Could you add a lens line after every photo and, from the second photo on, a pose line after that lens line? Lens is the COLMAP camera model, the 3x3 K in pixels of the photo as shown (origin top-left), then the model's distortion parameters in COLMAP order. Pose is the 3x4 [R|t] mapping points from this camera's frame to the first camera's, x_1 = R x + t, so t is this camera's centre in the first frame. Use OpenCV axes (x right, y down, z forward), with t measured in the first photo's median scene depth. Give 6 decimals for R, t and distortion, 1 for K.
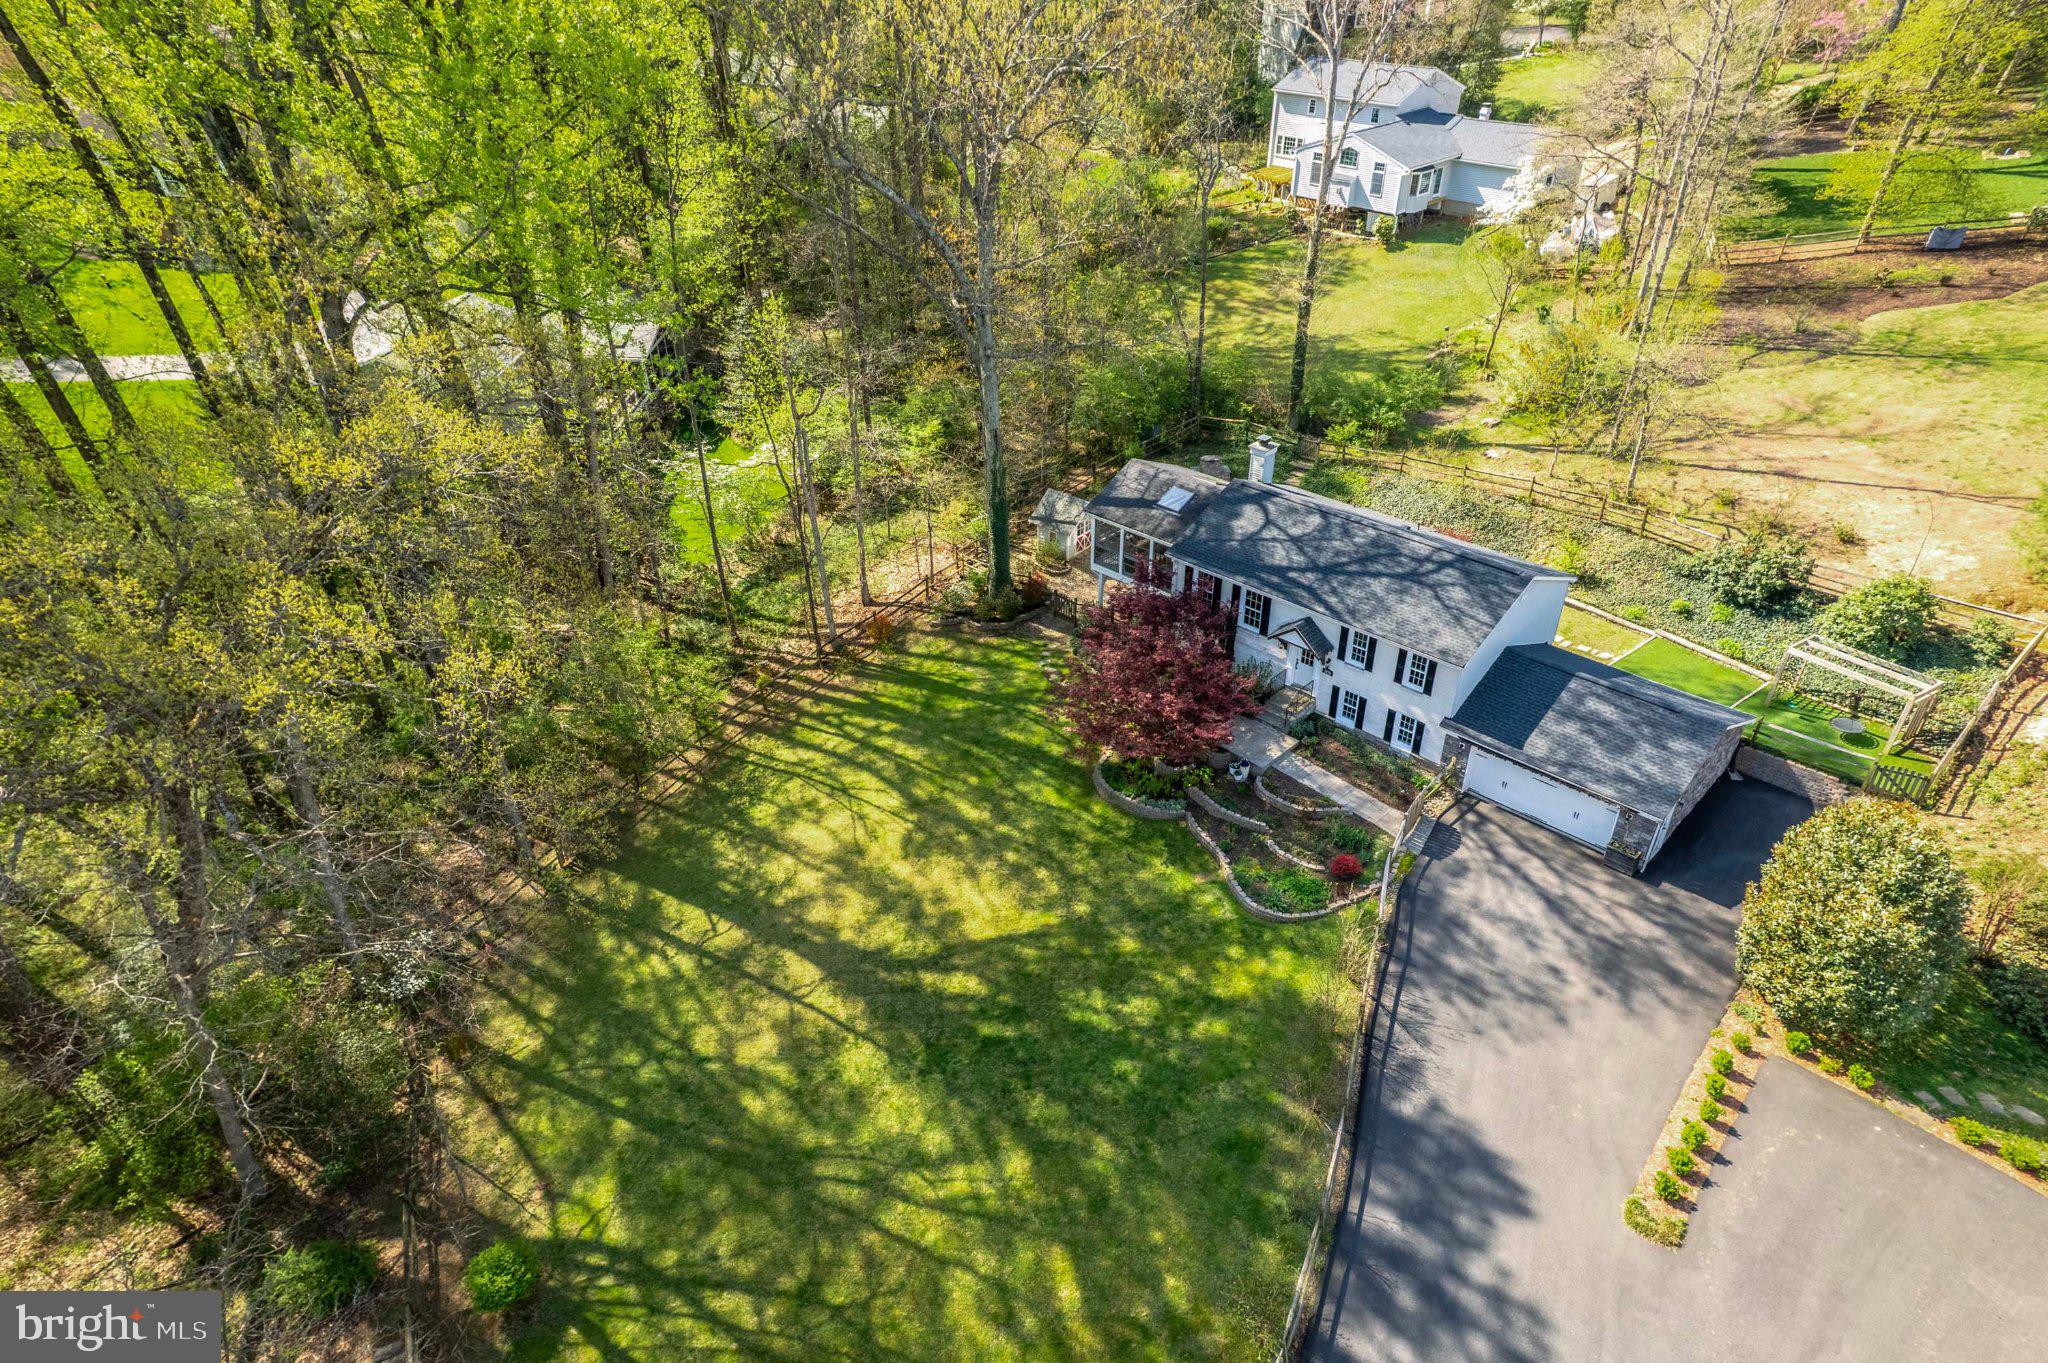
lens RADIAL K [[1246.8, 0, 1017.3], [0, 1246.8, 681.6], [0, 0, 1]] dist [0.037265, 0.205272]
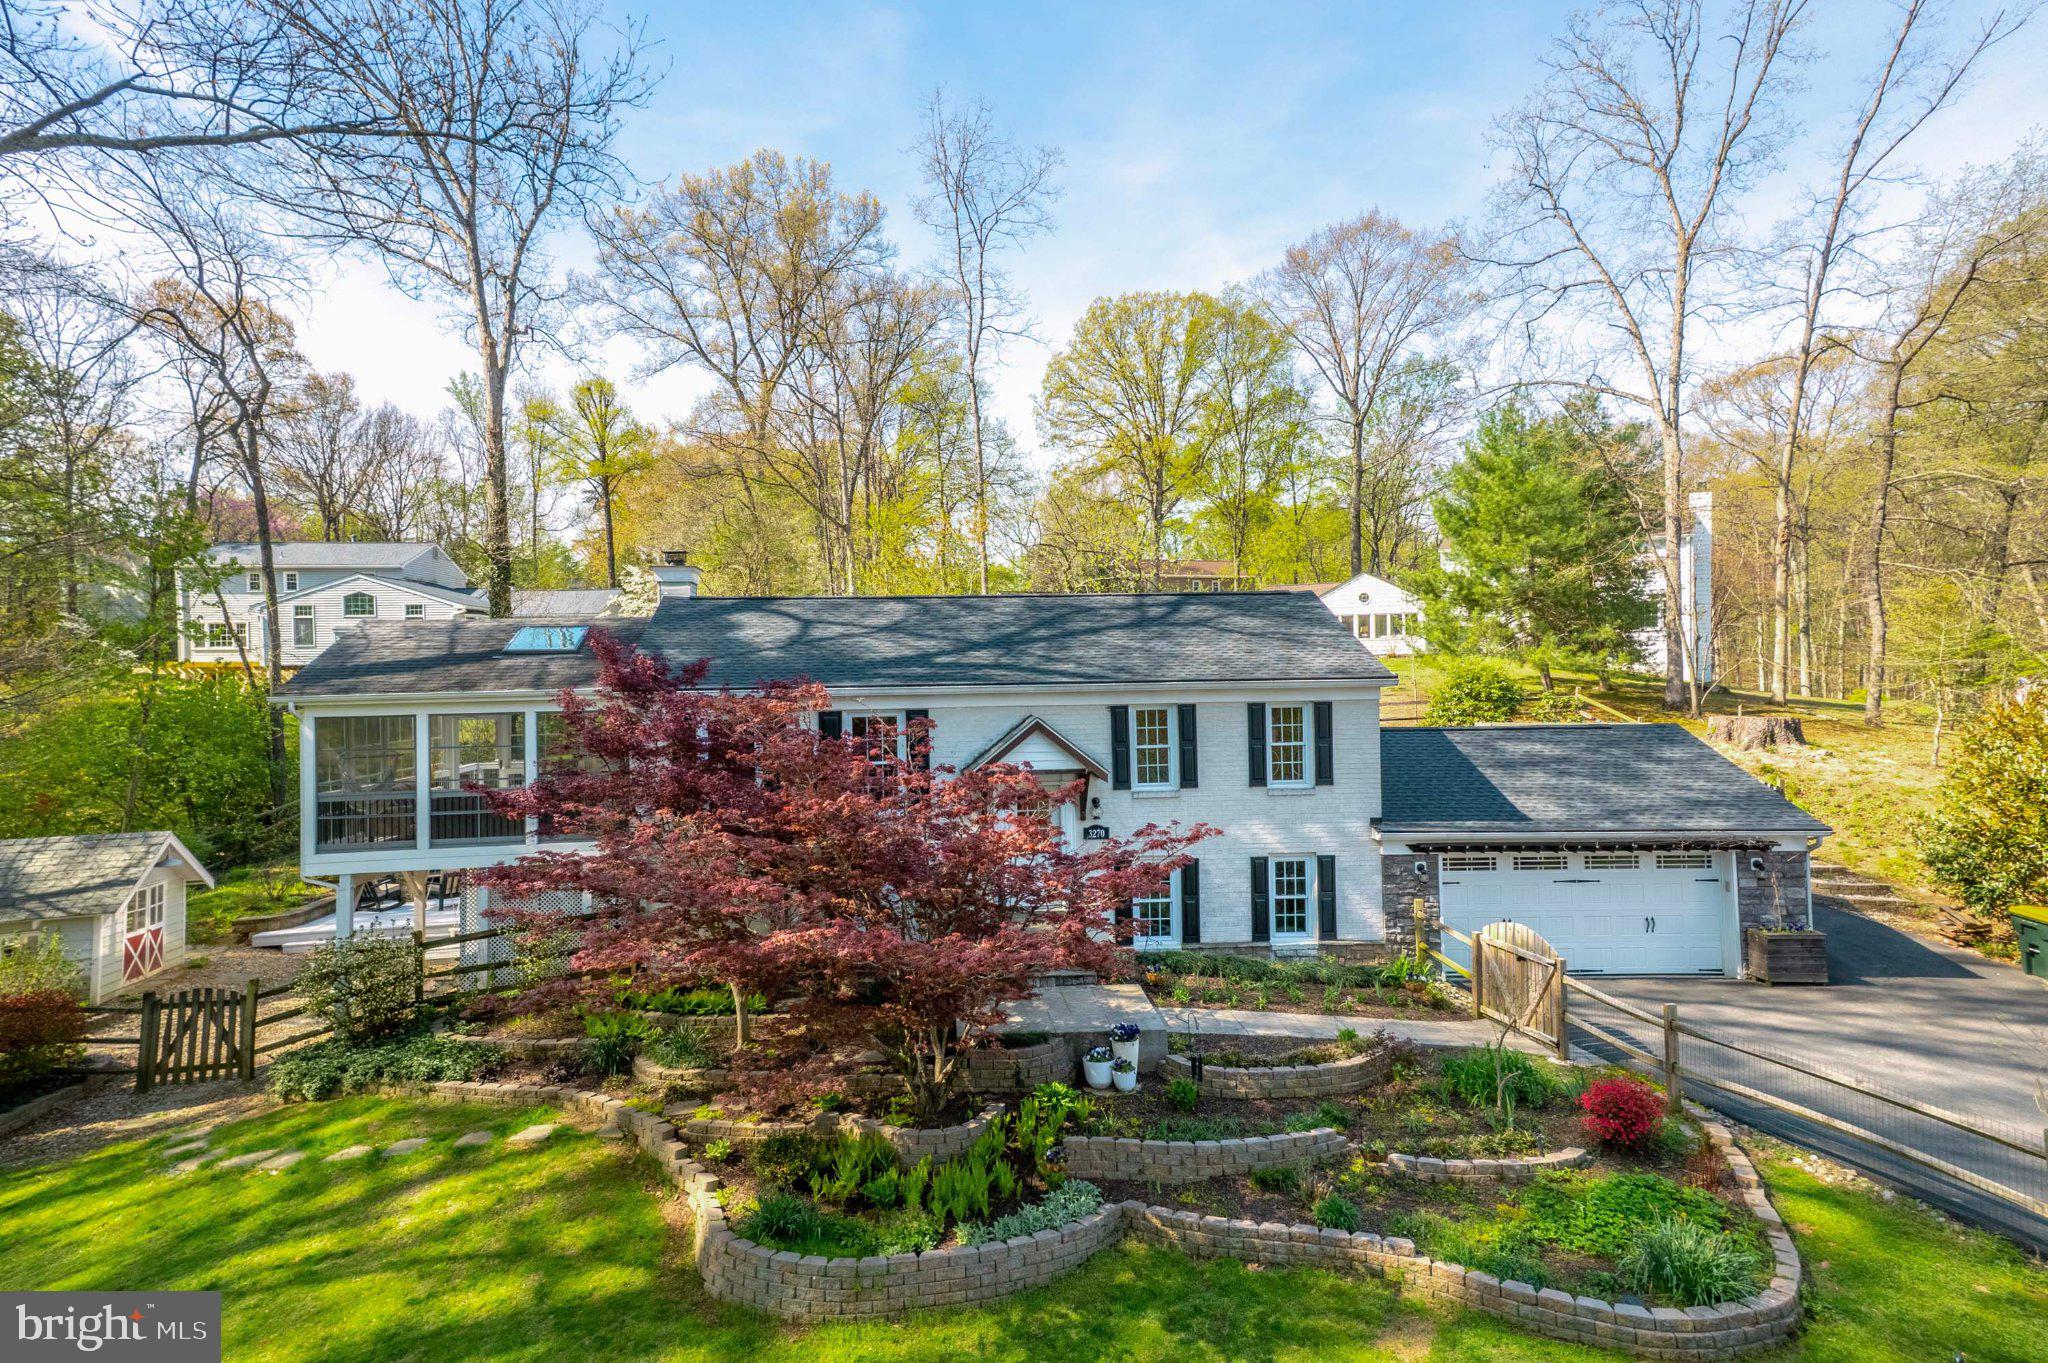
lens RADIAL K [[1246.8, 0, 1017.3], [0, 1246.8, 681.6], [0, 0, 1]] dist [0.037265, 0.205272]
pose [[0.655243, 0.003512, 0.755410, -0.108754], [0.414499, 0.834338, -0.363415, 0.101968], [-0.631544, 0.551242, 0.545239, 0.795322]]
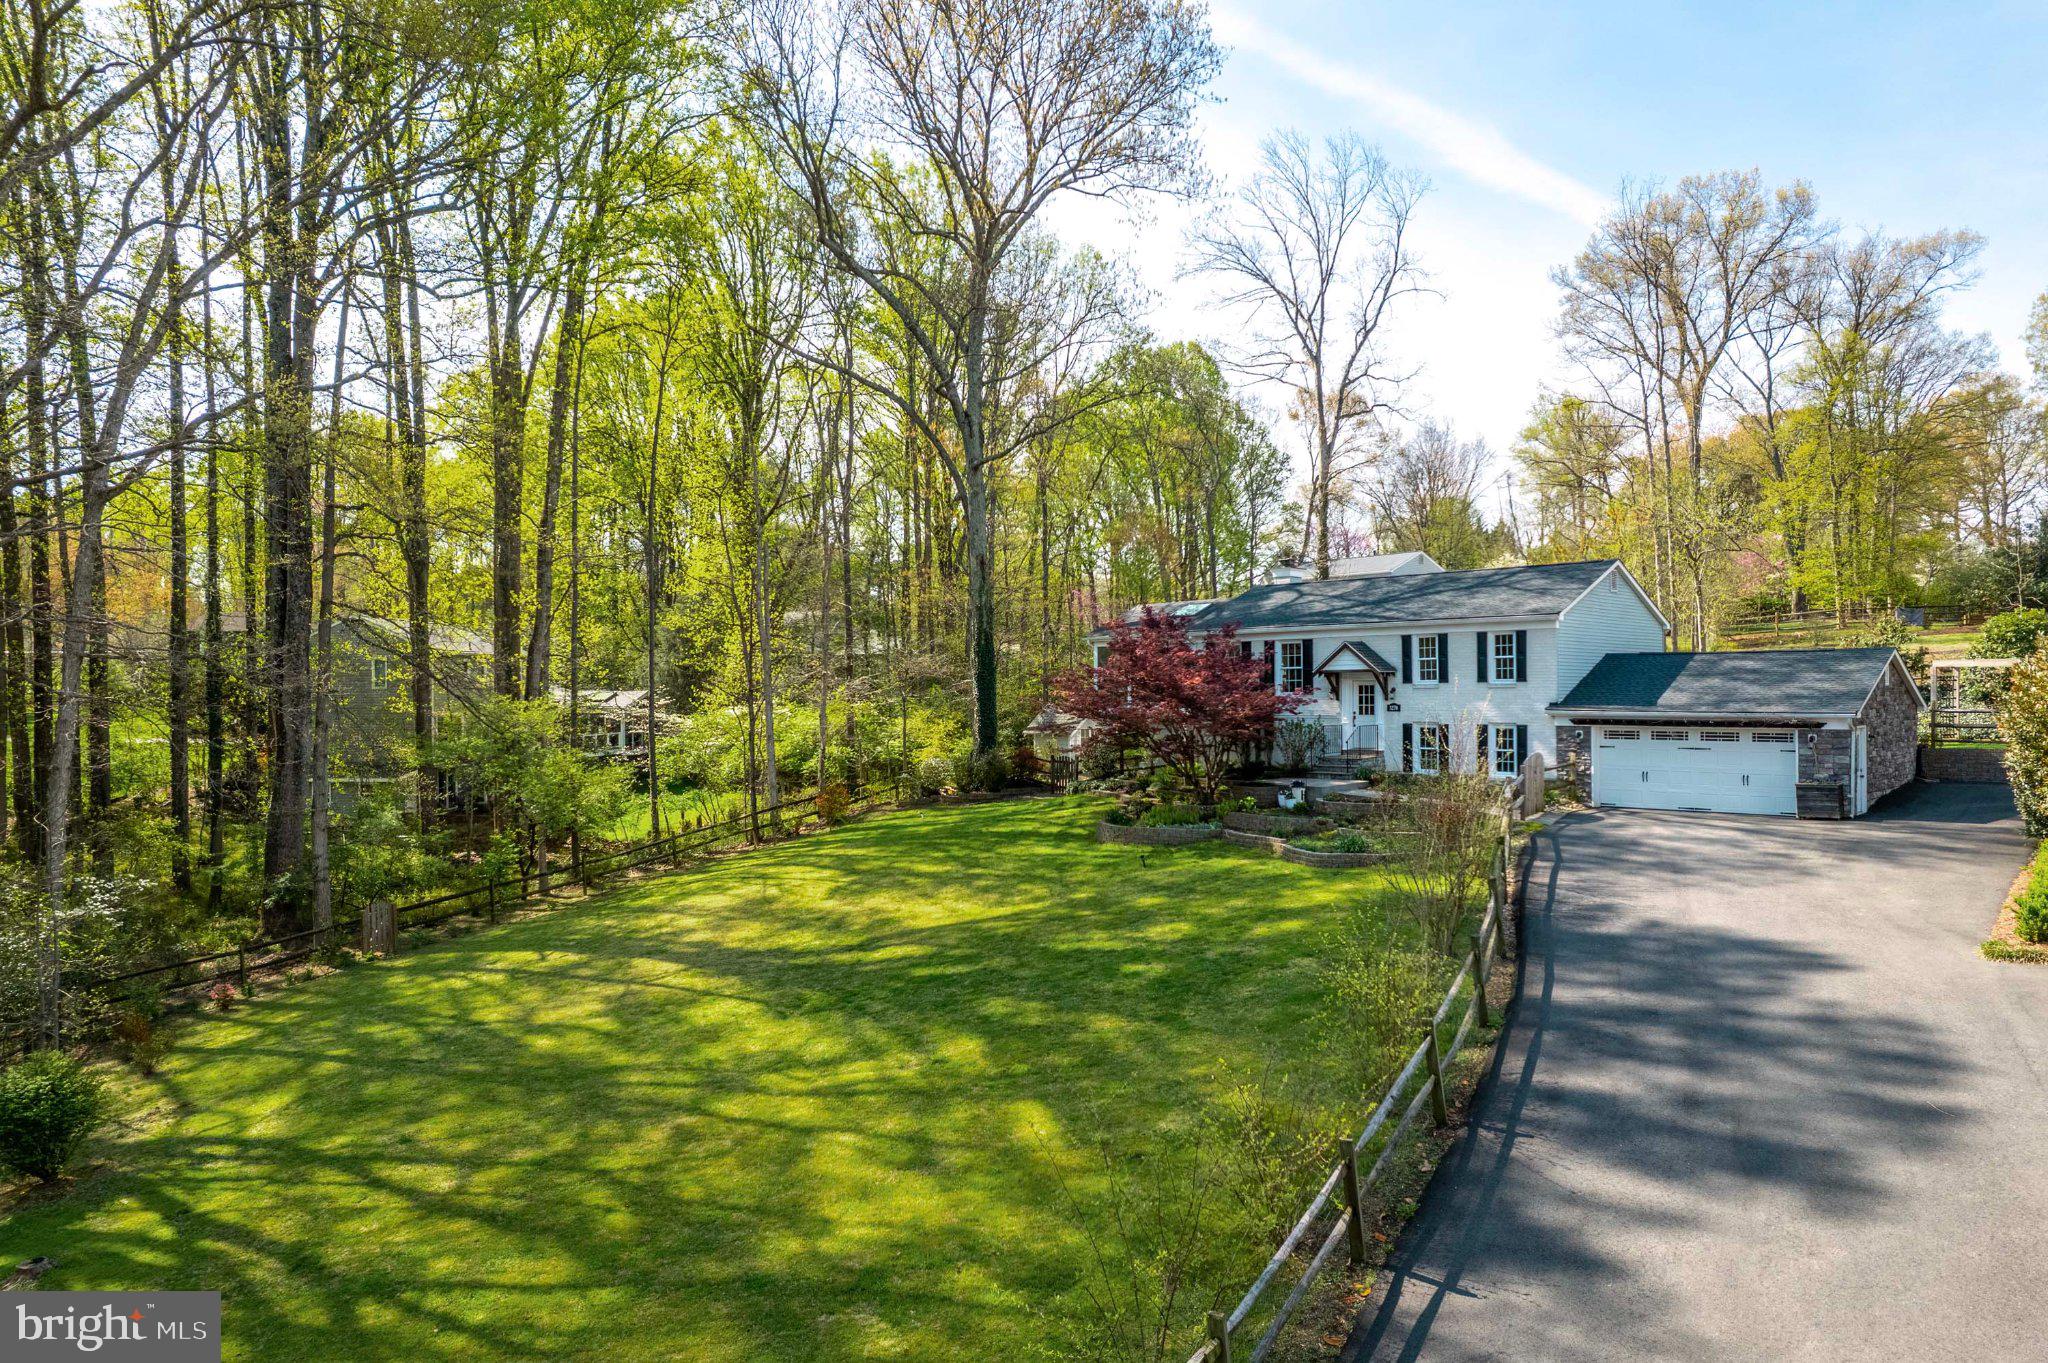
lens RADIAL K [[1309.0, 0, 1012.1], [0, 1309.0, 693.0], [0, 0, 1]] dist [-0.043760, -0.000470]
pose [[0.999635, 0.007167, -0.026057, 0.032678], [-0.020176, 0.839402, -0.543137, 0.459821], [0.017980, 0.543464, 0.839240, 0.325223]]
